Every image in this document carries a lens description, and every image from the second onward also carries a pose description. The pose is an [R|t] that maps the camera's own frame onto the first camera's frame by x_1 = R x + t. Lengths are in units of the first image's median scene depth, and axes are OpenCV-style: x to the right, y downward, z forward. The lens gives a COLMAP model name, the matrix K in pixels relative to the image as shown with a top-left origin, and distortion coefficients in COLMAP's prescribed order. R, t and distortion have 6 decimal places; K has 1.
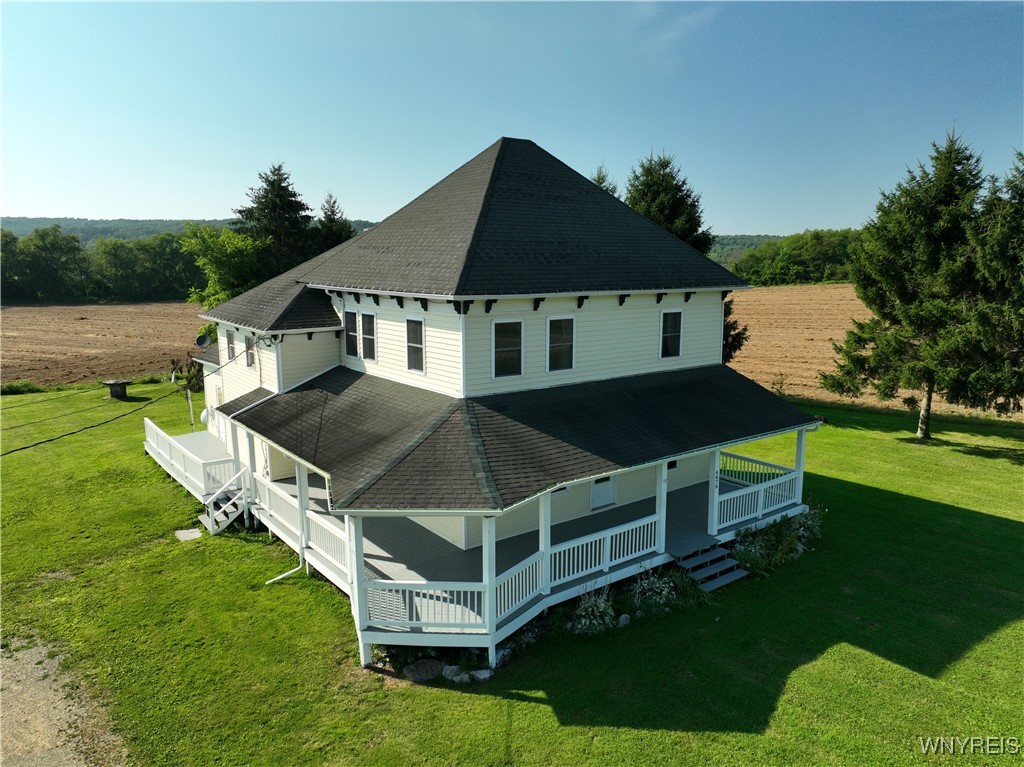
lens RADIAL K [[719.6, 0, 516.3], [0, 719.6, 378.7], [0, 0, 1]] dist [-0.000444, 0.022953]
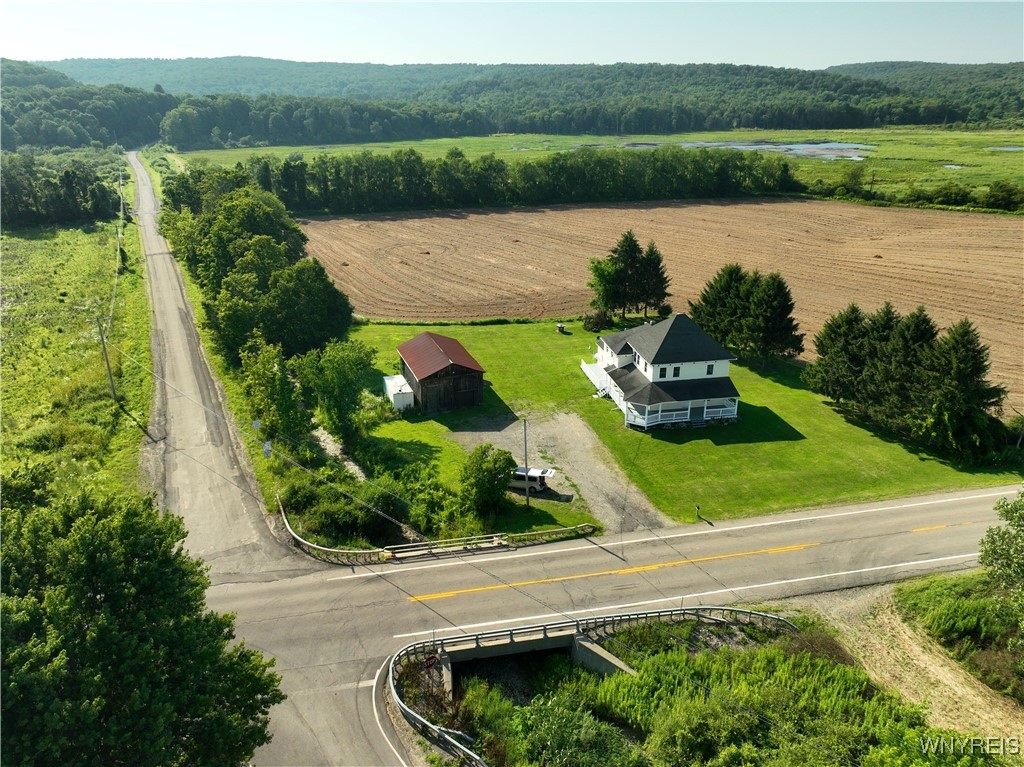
lens RADIAL K [[719.6, 0, 516.3], [0, 719.6, 378.7], [0, 0, 1]] dist [-0.000444, 0.022953]
pose [[0.891216, 0.164027, -0.422882, 1.101054], [-0.069377, 0.970647, 0.230284, -0.992742], [0.448242, -0.175894, 0.876436, -3.501434]]
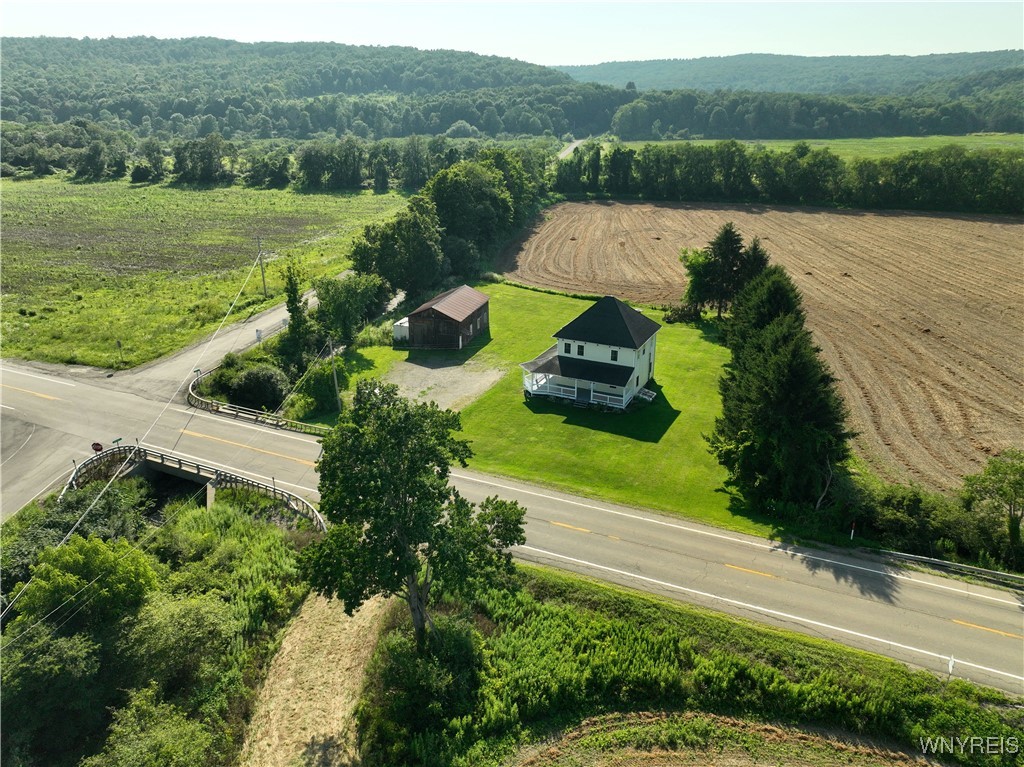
lens RADIAL K [[719.6, 0, 516.3], [0, 719.6, 378.7], [0, 0, 1]] dist [-0.000444, 0.022953]
pose [[0.434803, 0.327852, -0.838725, 3.807854], [-0.136612, 0.944607, 0.298420, -1.194518], [0.890103, -0.015174, 0.455507, -1.473686]]
